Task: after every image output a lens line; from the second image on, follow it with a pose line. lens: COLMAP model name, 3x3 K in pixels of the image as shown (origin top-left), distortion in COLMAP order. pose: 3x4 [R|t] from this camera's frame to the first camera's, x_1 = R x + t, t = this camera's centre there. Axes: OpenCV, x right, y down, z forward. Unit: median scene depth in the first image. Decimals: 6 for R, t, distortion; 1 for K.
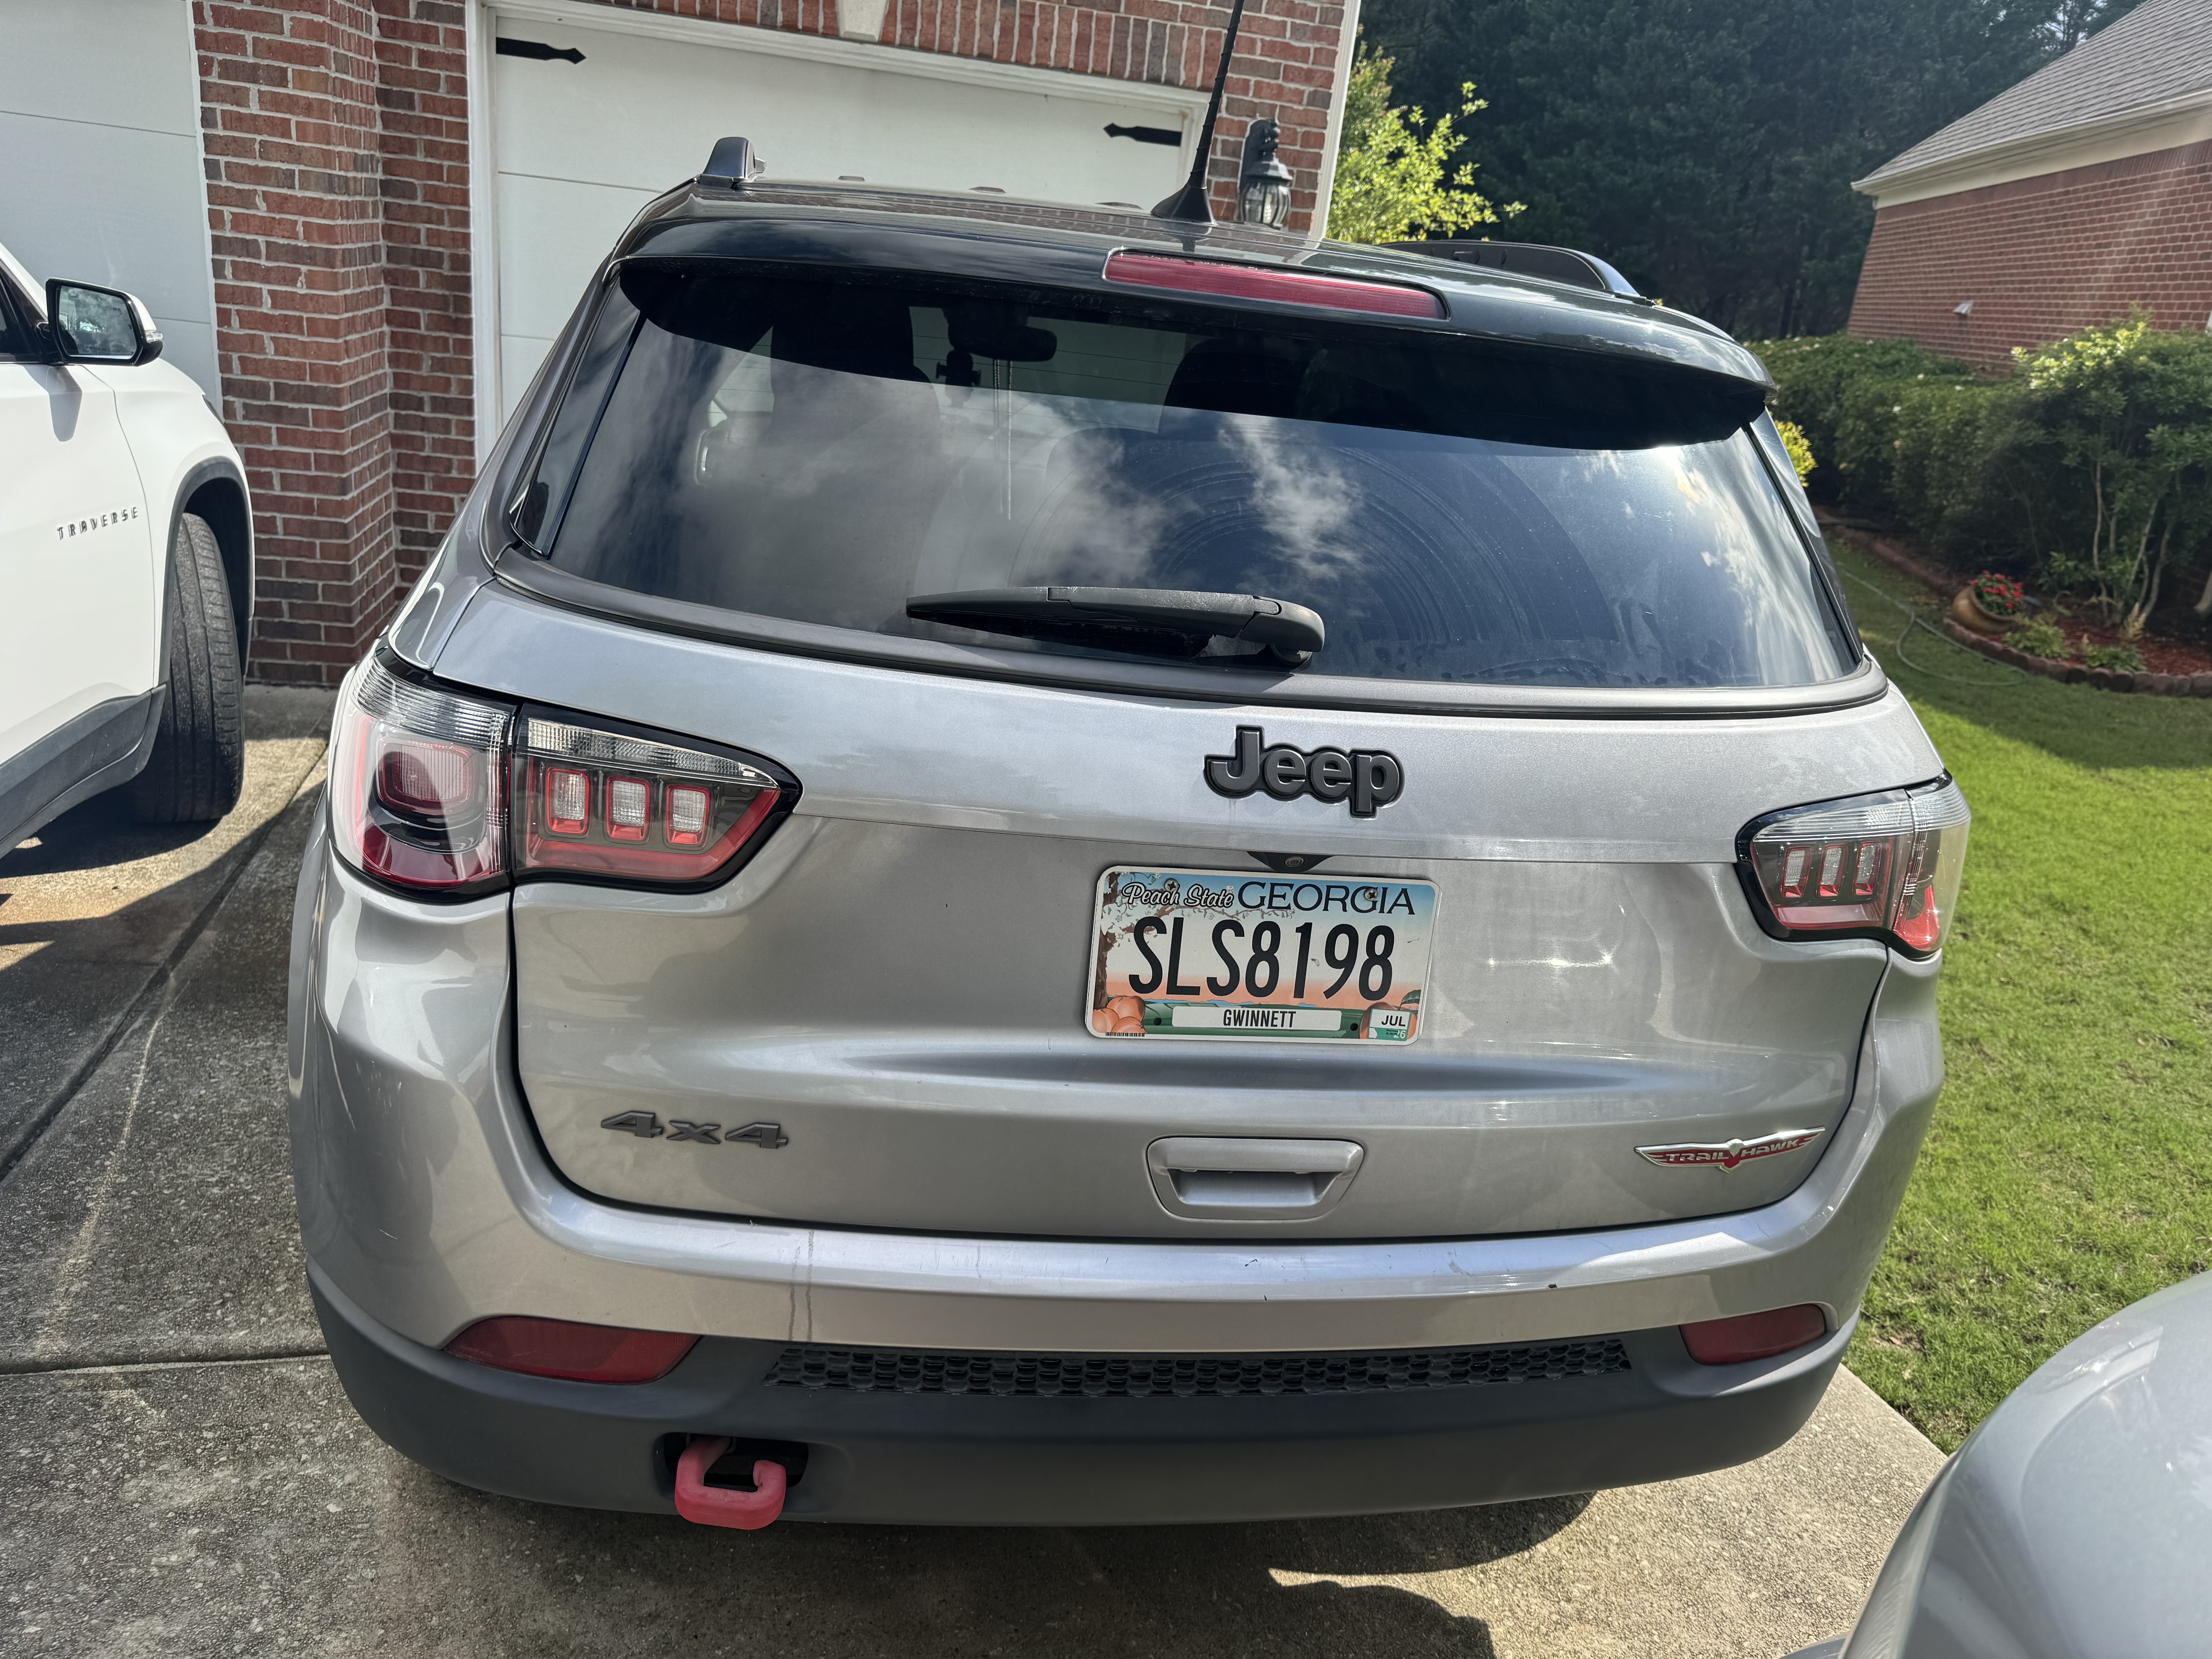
lens RADIAL K [[1544.6, 0, 1105.5], [0, 1544.6, 840.1], [0, 0, 1]] dist [-0.002236, -0.000314]
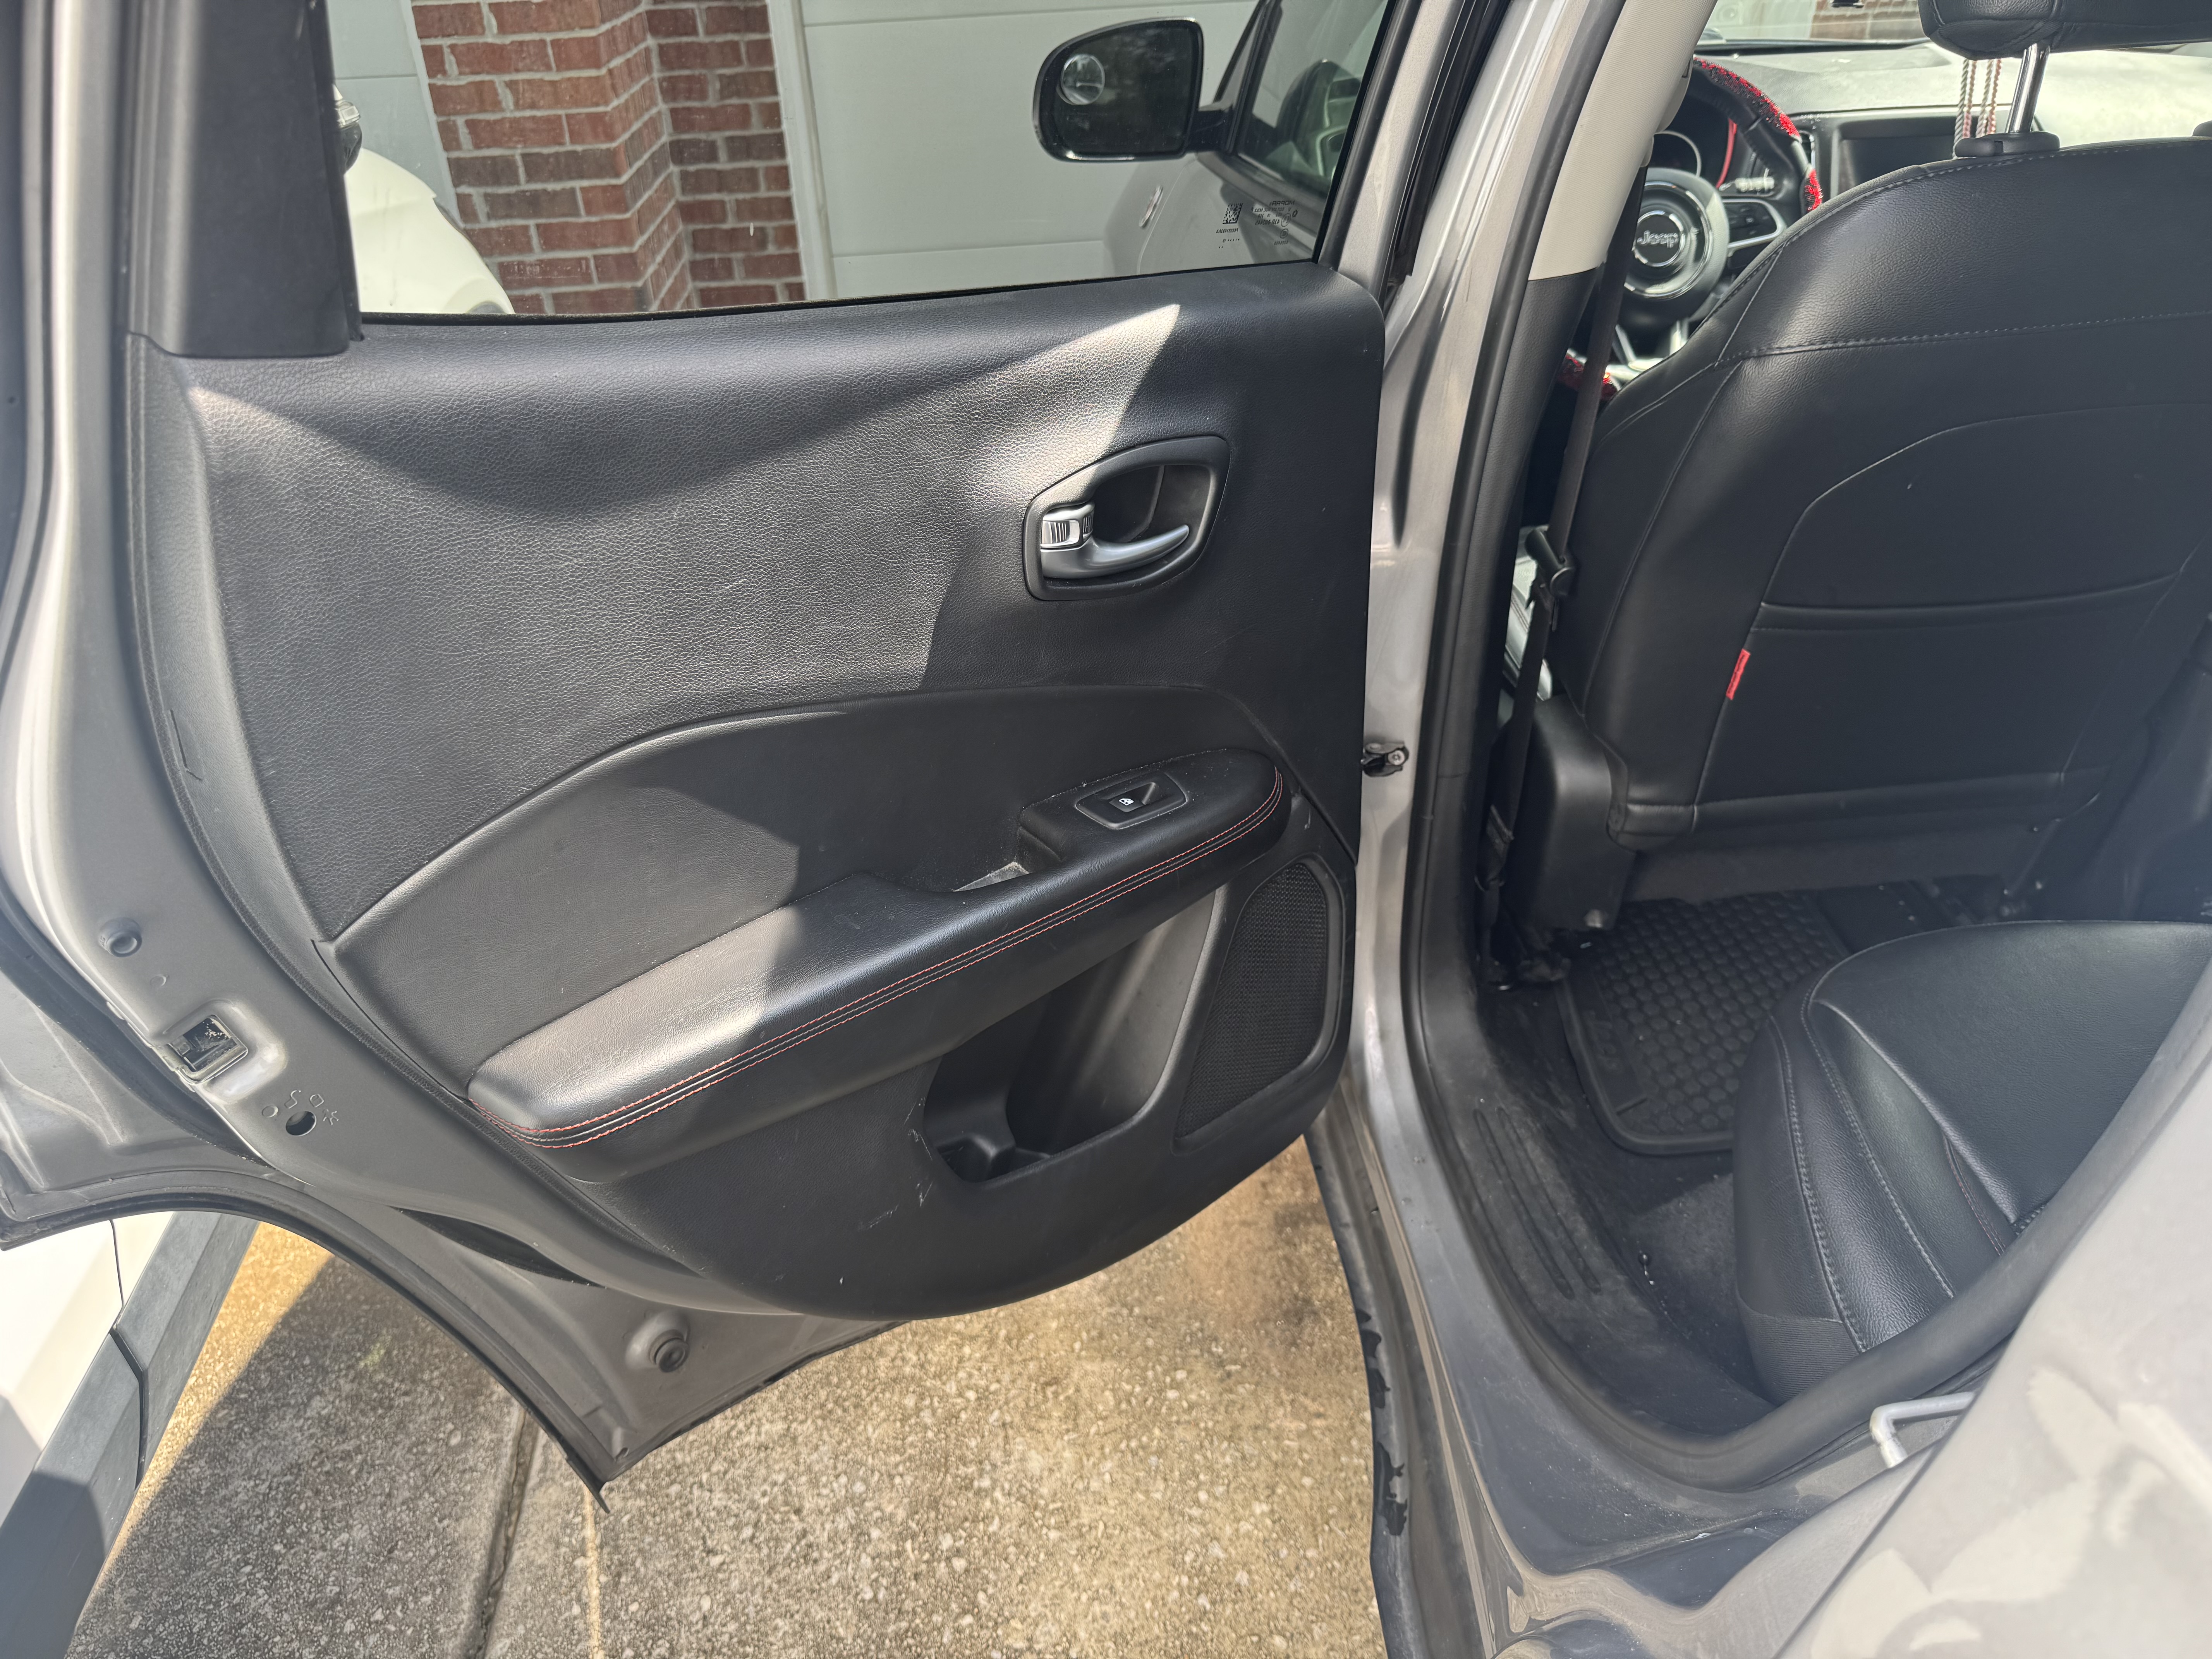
lens RADIAL K [[1544.6, 0, 1102.6], [0, 1544.6, 826.0], [0, 0, 1]] dist [-0.002236, -0.000314]
pose [[0.982700, -0.078487, -0.167752, -0.202935], [0.109935, 0.976133, 0.187295, -0.110565], [0.149048, -0.202497, 0.967874, 0.334307]]
